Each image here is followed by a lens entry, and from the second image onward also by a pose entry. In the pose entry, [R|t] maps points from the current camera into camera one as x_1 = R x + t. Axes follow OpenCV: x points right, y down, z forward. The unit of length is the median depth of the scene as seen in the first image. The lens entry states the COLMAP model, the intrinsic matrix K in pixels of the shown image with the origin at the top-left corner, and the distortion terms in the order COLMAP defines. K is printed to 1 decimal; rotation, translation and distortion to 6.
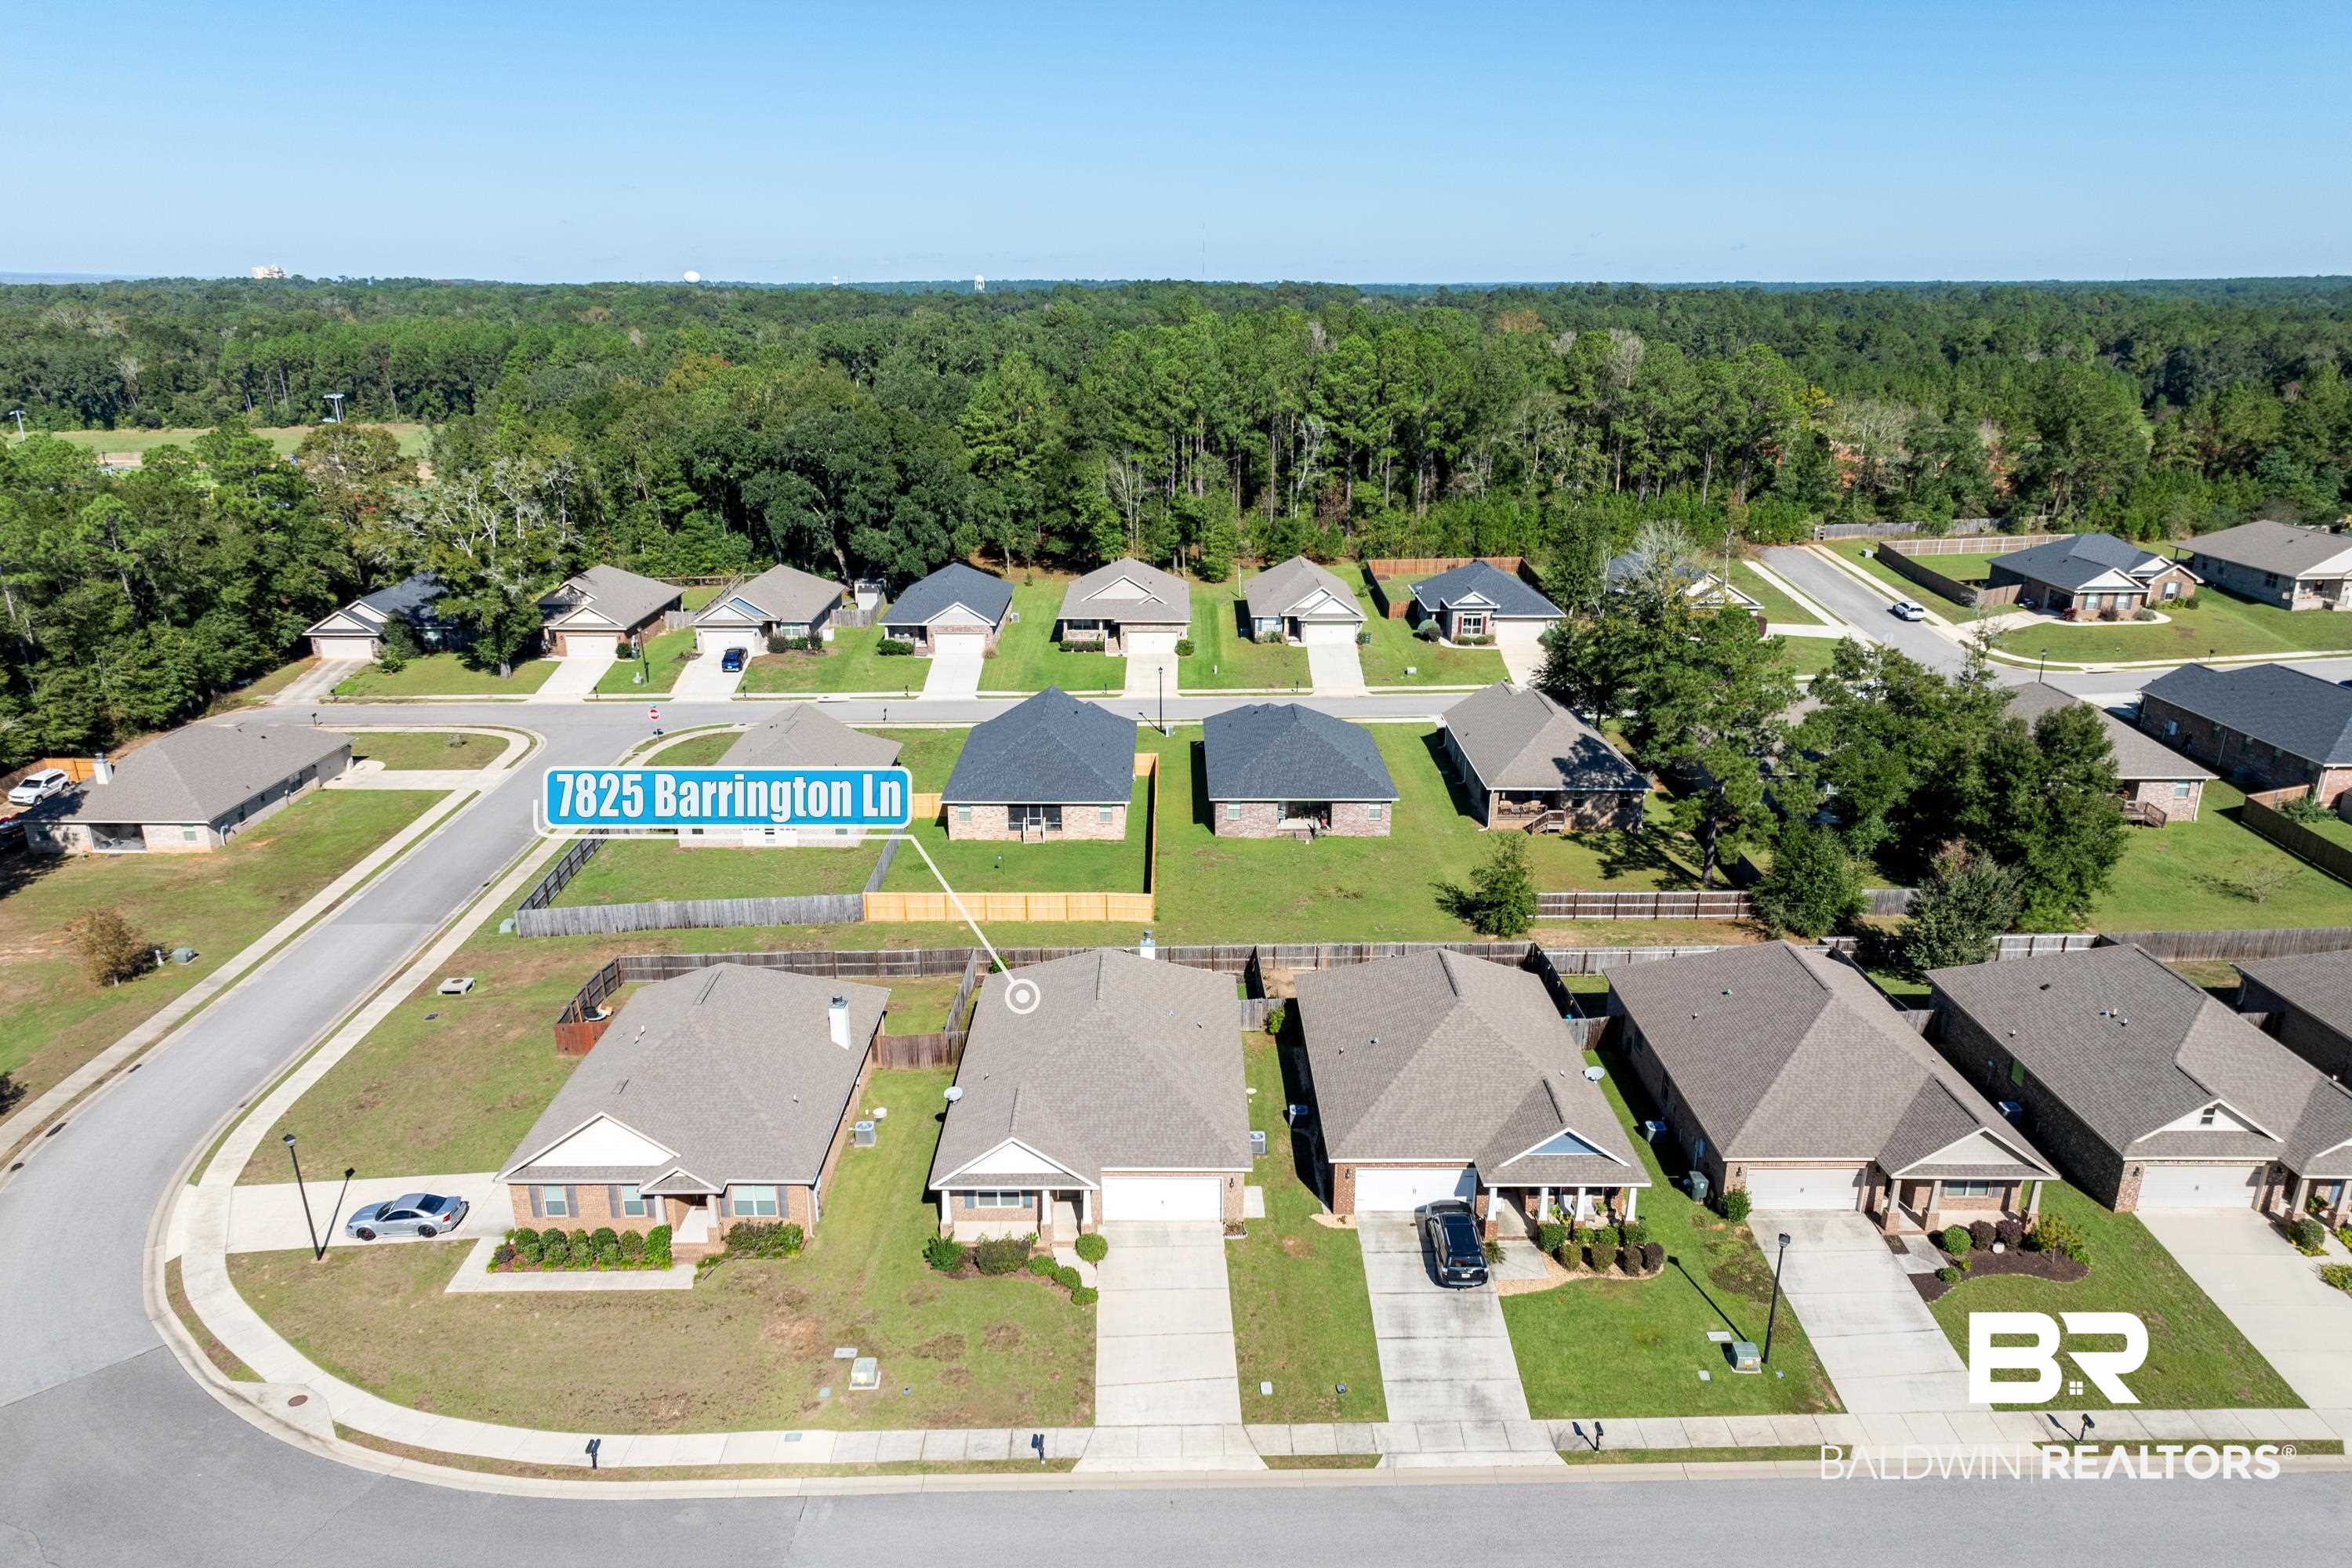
lens RADIAL K [[1625.9, 0, 1168.9], [0, 1625.9, 803.6], [0, 0, 1]] dist [0.049408, -0.001256]
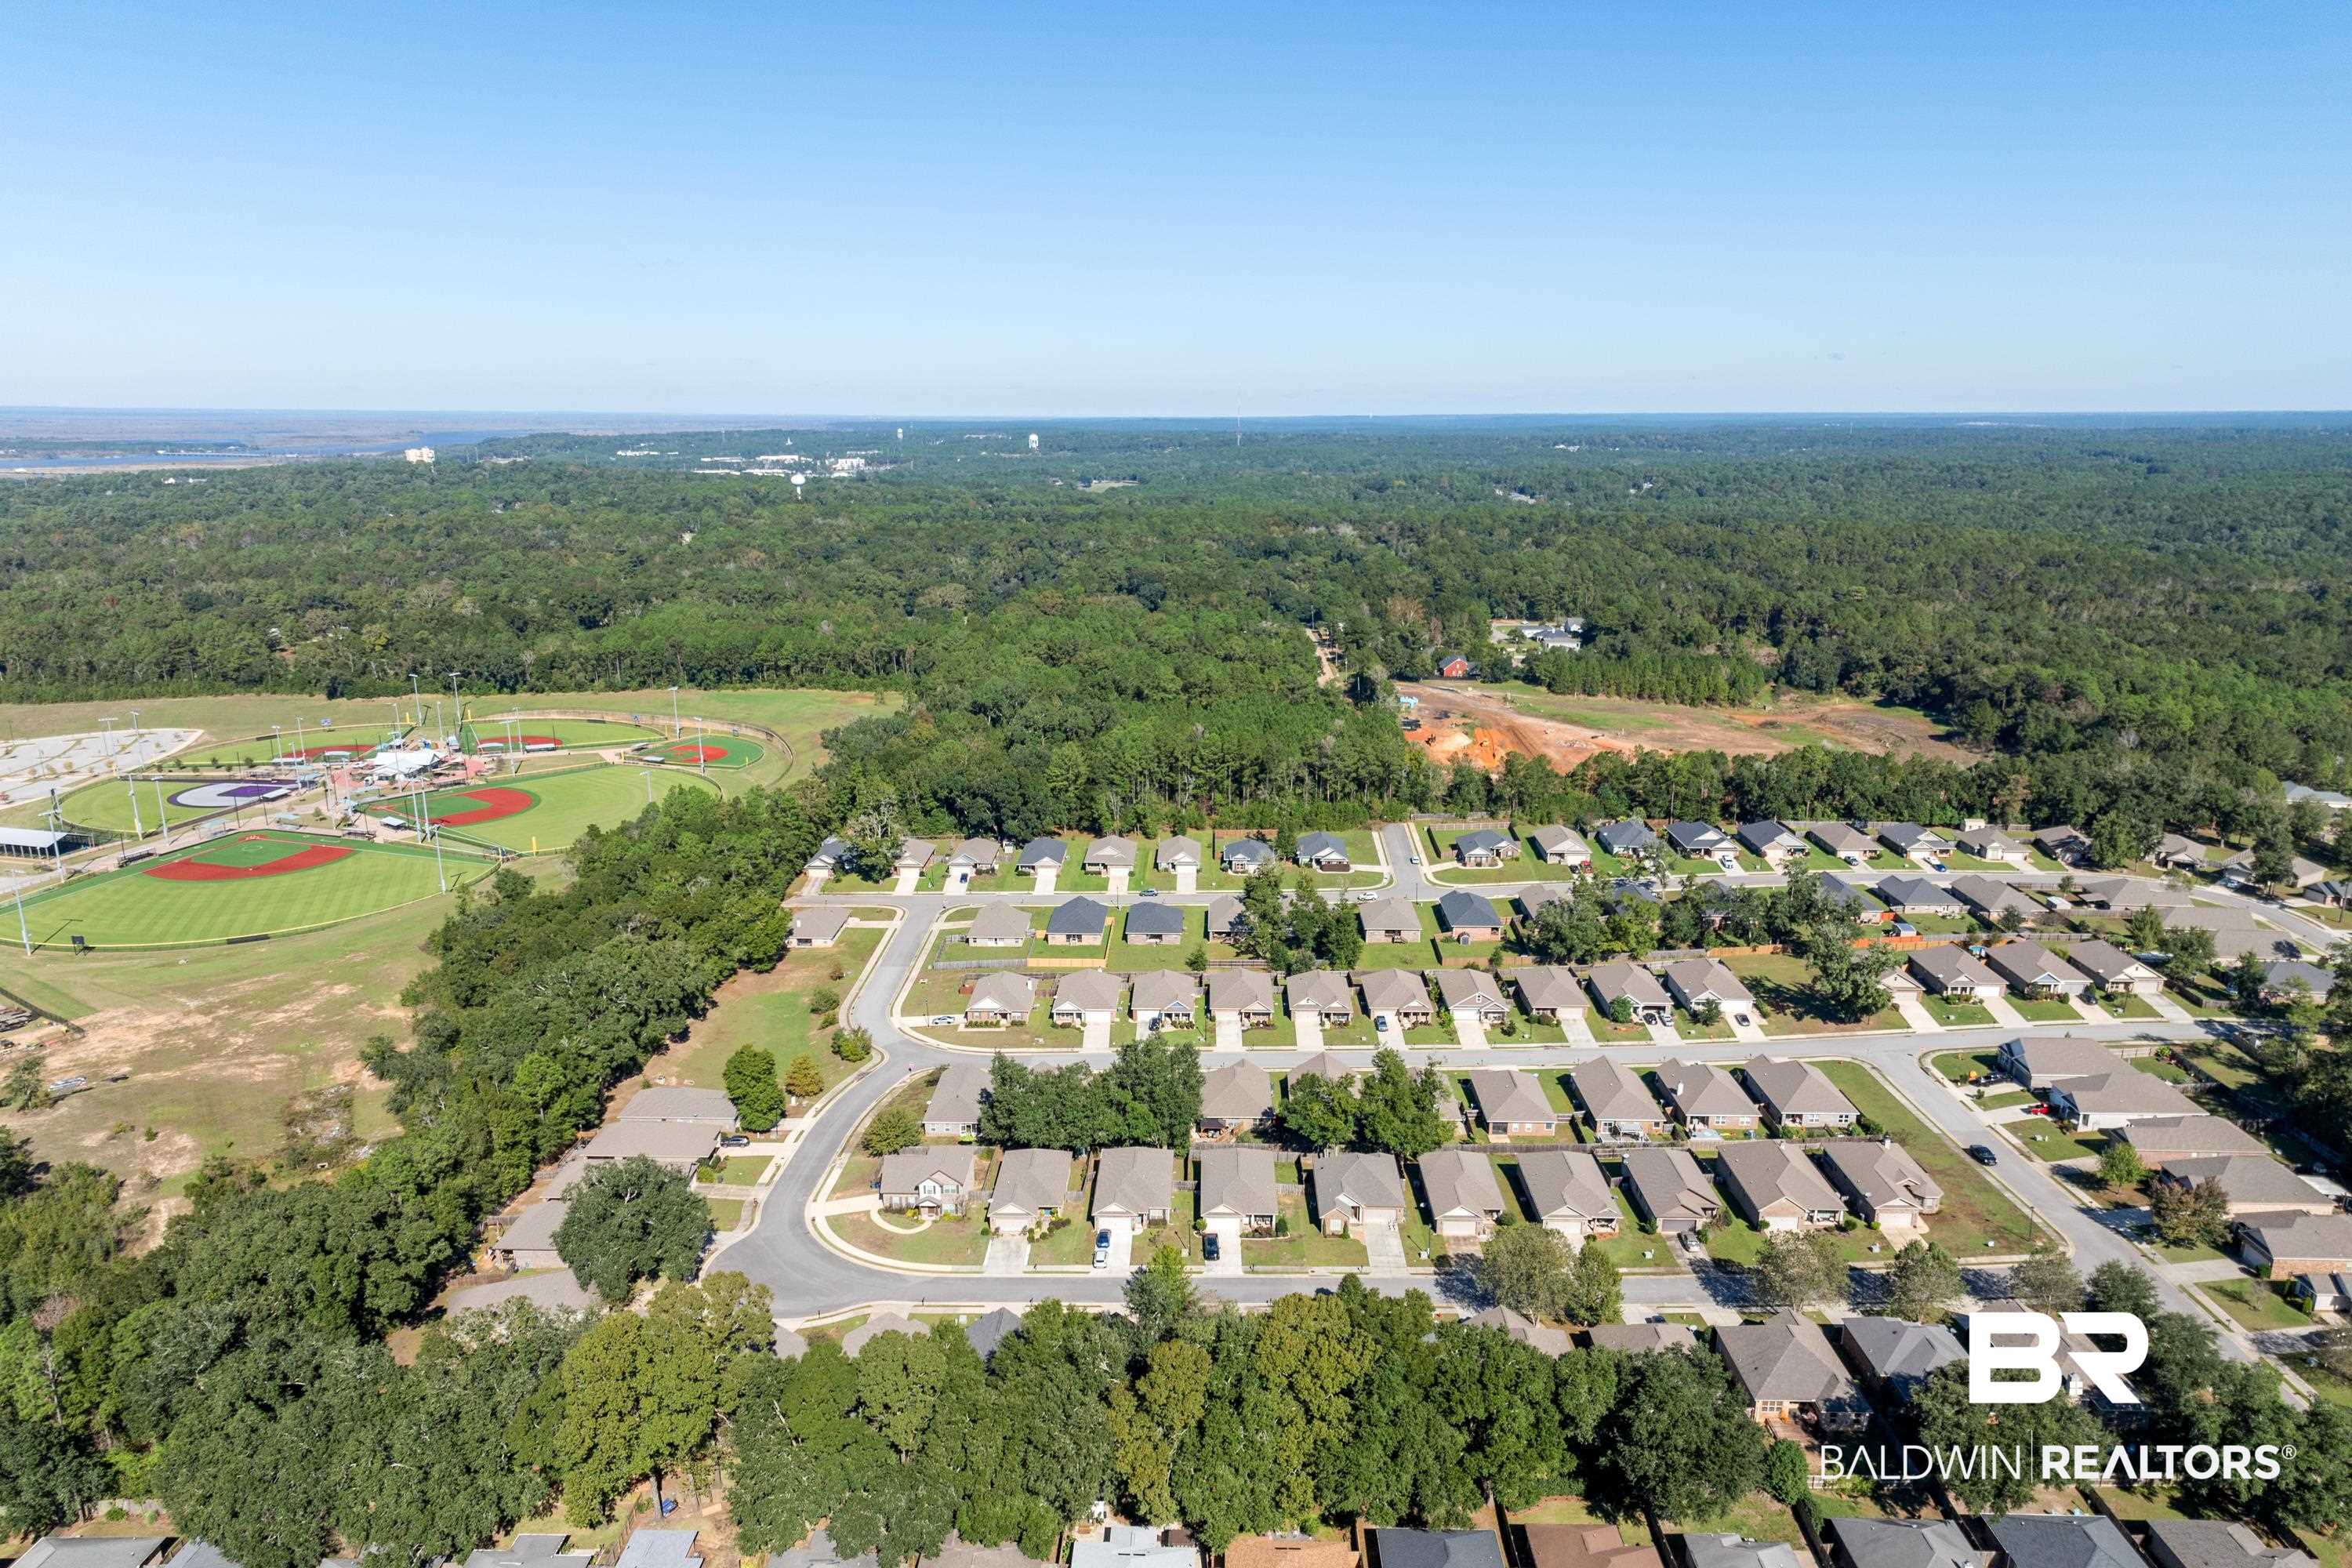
lens RADIAL K [[1625.9, 0, 1183.7], [0, 1625.9, 782.9], [0, 0, 1]] dist [0.049408, -0.001256]
pose [[0.999822, 0.005901, -0.017923, 0.184722], [-0.007393, 0.996411, -0.084328, -0.026620], [0.017361, 0.084445, 0.996277, -2.162662]]
